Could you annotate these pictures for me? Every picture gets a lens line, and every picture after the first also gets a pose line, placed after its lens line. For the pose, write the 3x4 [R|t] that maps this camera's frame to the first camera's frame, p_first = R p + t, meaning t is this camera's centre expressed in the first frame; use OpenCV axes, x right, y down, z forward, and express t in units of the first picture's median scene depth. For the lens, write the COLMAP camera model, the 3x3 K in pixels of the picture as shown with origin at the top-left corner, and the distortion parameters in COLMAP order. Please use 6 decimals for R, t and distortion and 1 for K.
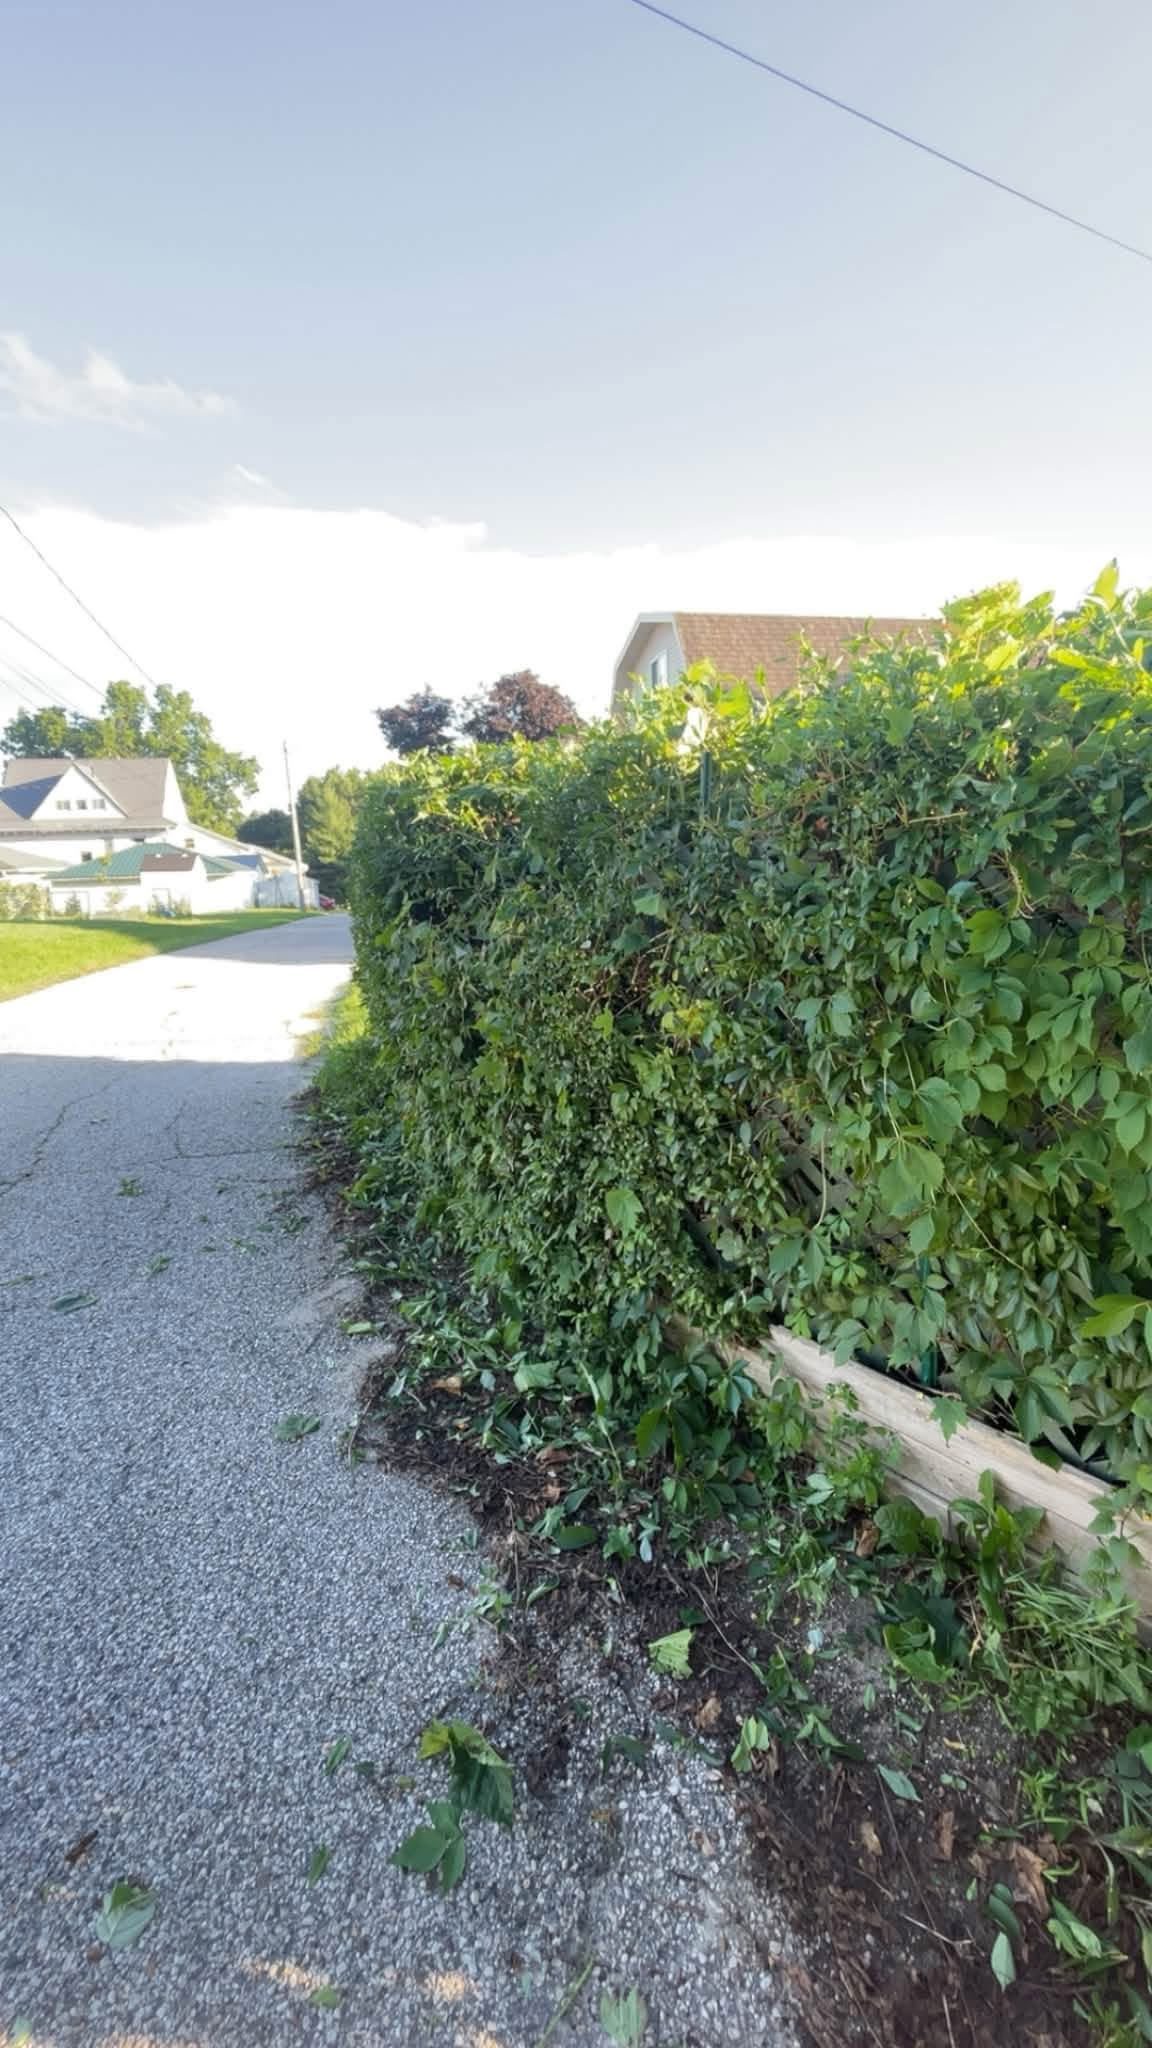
lens RADIAL K [[870.0, 0, 584.8], [0, 870.0, 1019.2], [0, 0, 1]] dist [-0.002197, 0.000242]
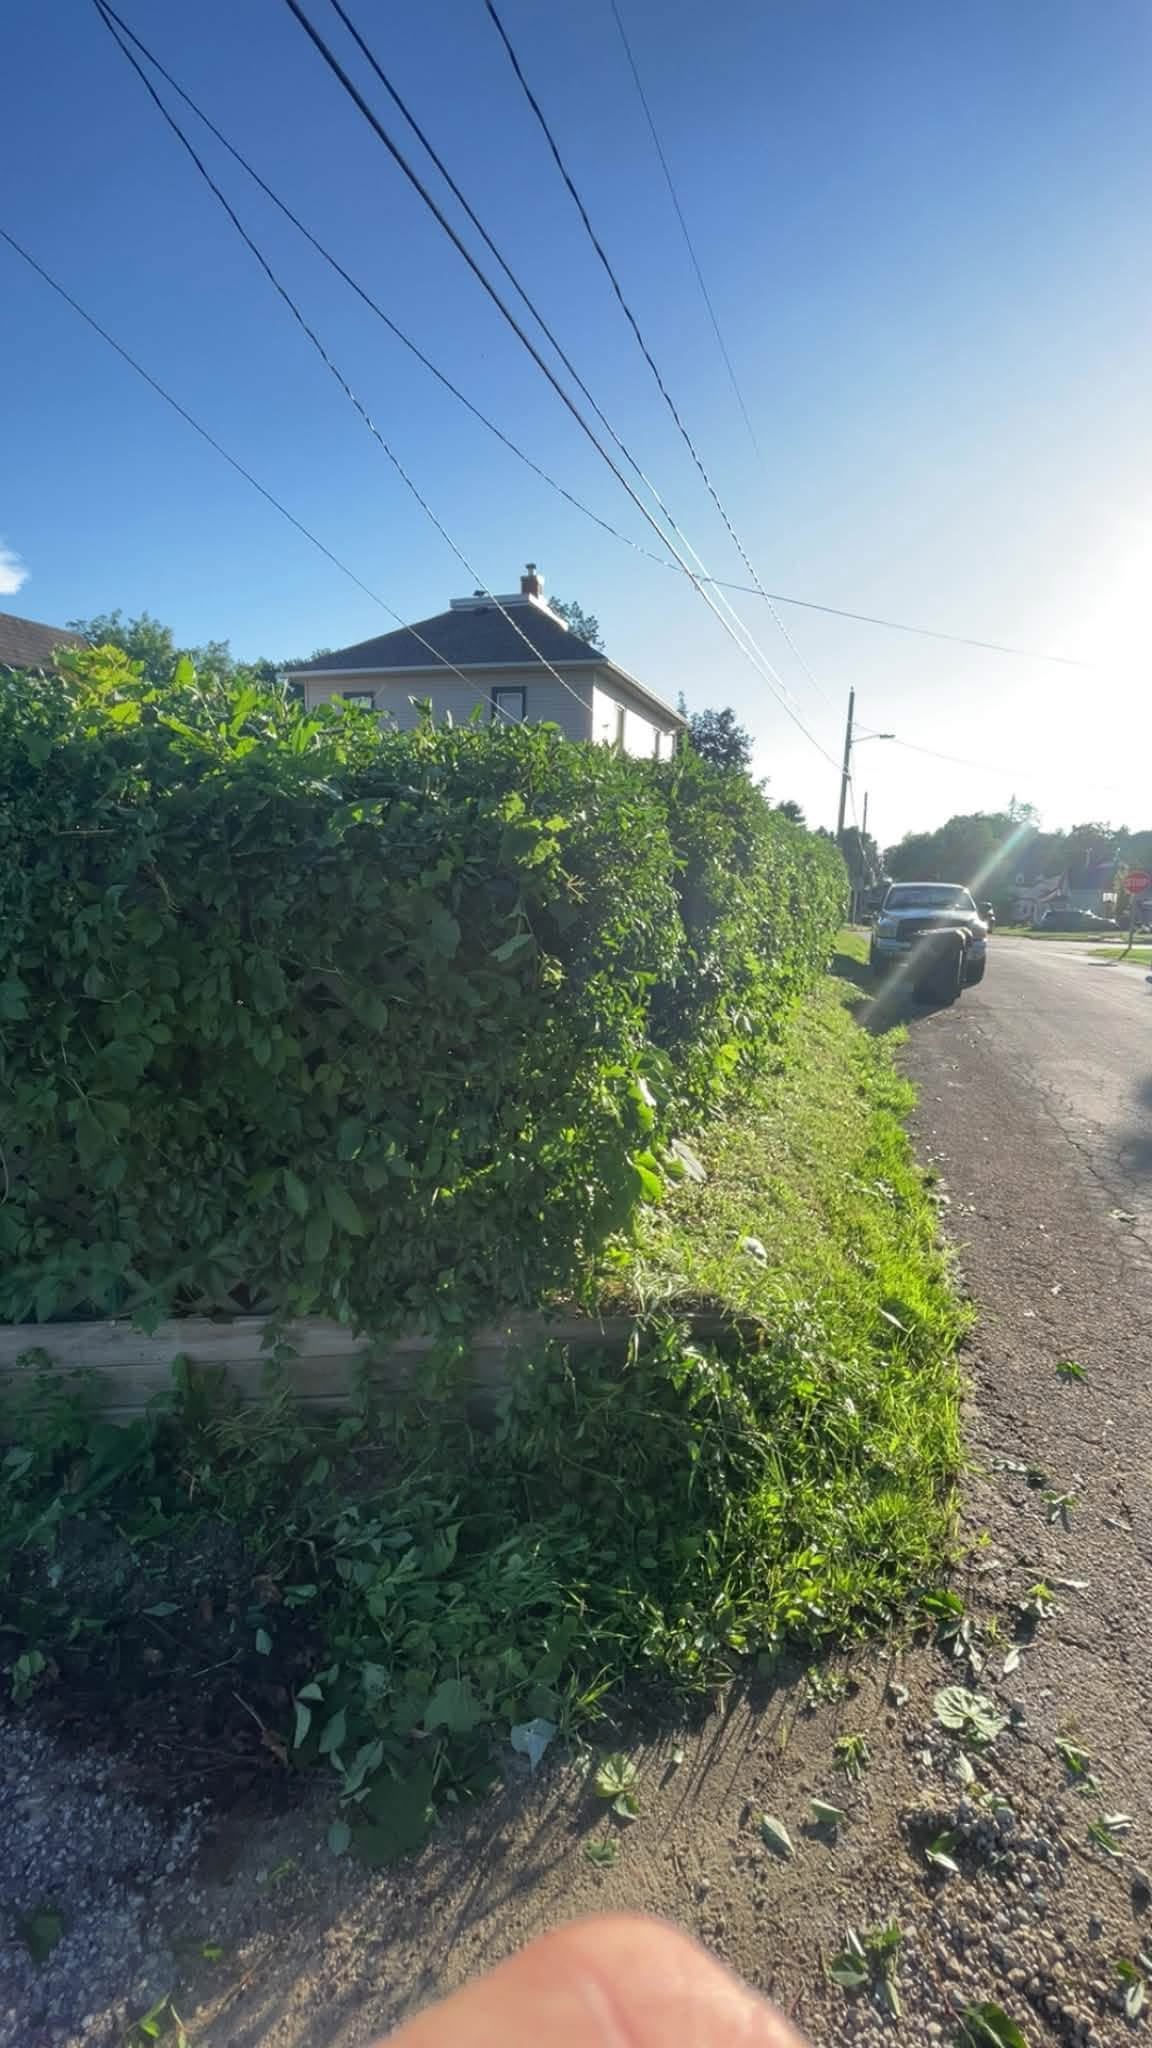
lens RADIAL K [[870.0, 0, 584.8], [0, 870.0, 1019.2], [0, 0, 1]] dist [-0.002197, 0.000242]
pose [[0.518416, -0.108394, 0.848231, -0.304863], [0.109673, 0.992170, 0.059759, 0.035560], [-0.848067, 0.062048, 0.526244, -0.233063]]
